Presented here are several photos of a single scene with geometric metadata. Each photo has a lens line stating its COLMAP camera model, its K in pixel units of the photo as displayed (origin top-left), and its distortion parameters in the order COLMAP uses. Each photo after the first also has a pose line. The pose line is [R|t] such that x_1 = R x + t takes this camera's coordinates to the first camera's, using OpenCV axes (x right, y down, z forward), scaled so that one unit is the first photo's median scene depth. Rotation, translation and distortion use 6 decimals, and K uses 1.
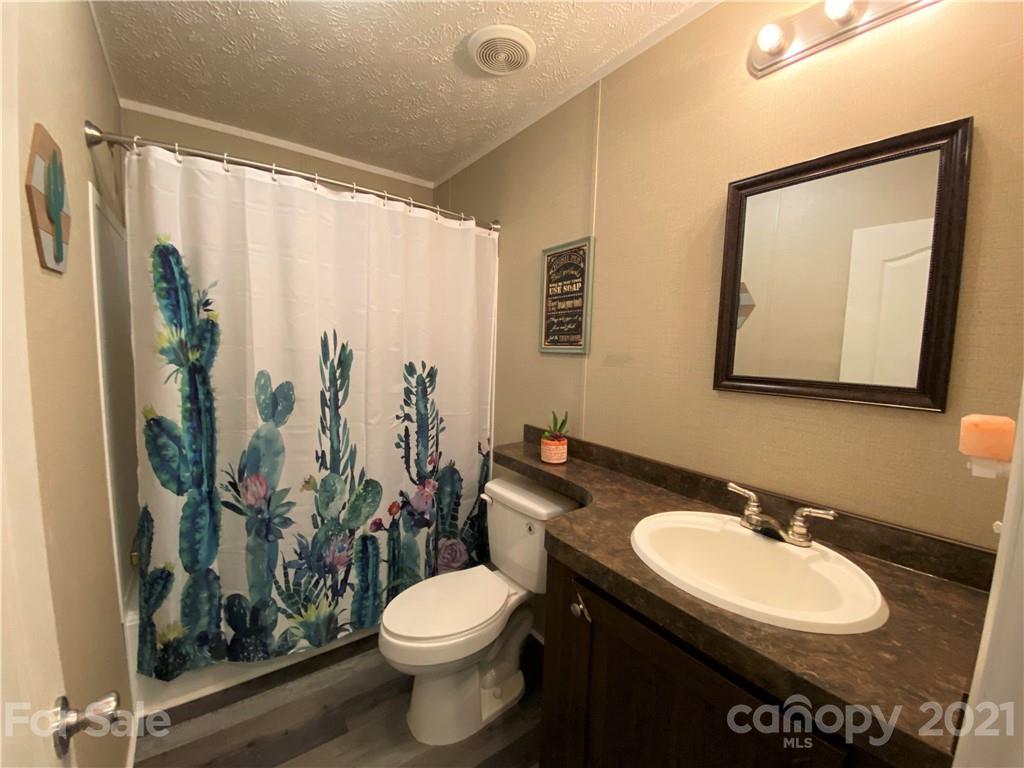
lens RADIAL K [[411.5, 0, 510.2], [0, 411.5, 388.0], [0, 0, 1]] dist [0.022488, -0.022292]
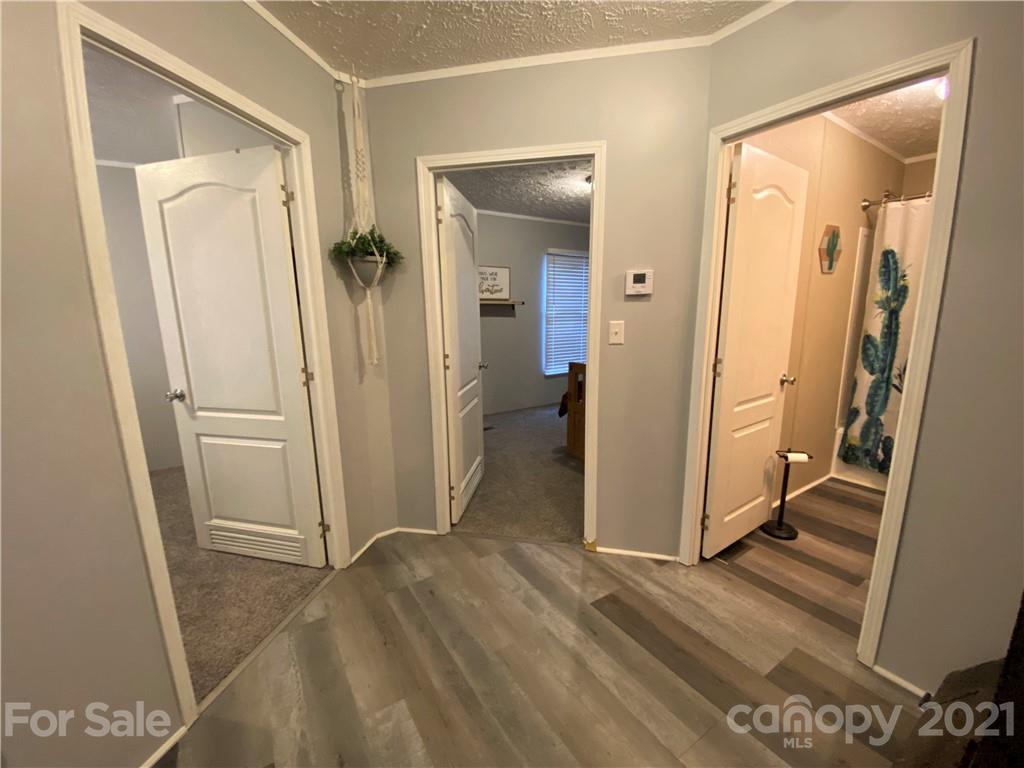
lens RADIAL K [[411.5, 0, 510.2], [0, 411.5, 388.0], [0, 0, 1]] dist [0.022488, -0.022292]
pose [[-0.049032, 0.153537, -0.986926, 1.279882], [-0.090562, 0.983361, 0.157482, 0.163634], [0.994683, 0.097099, -0.034312, -0.674909]]
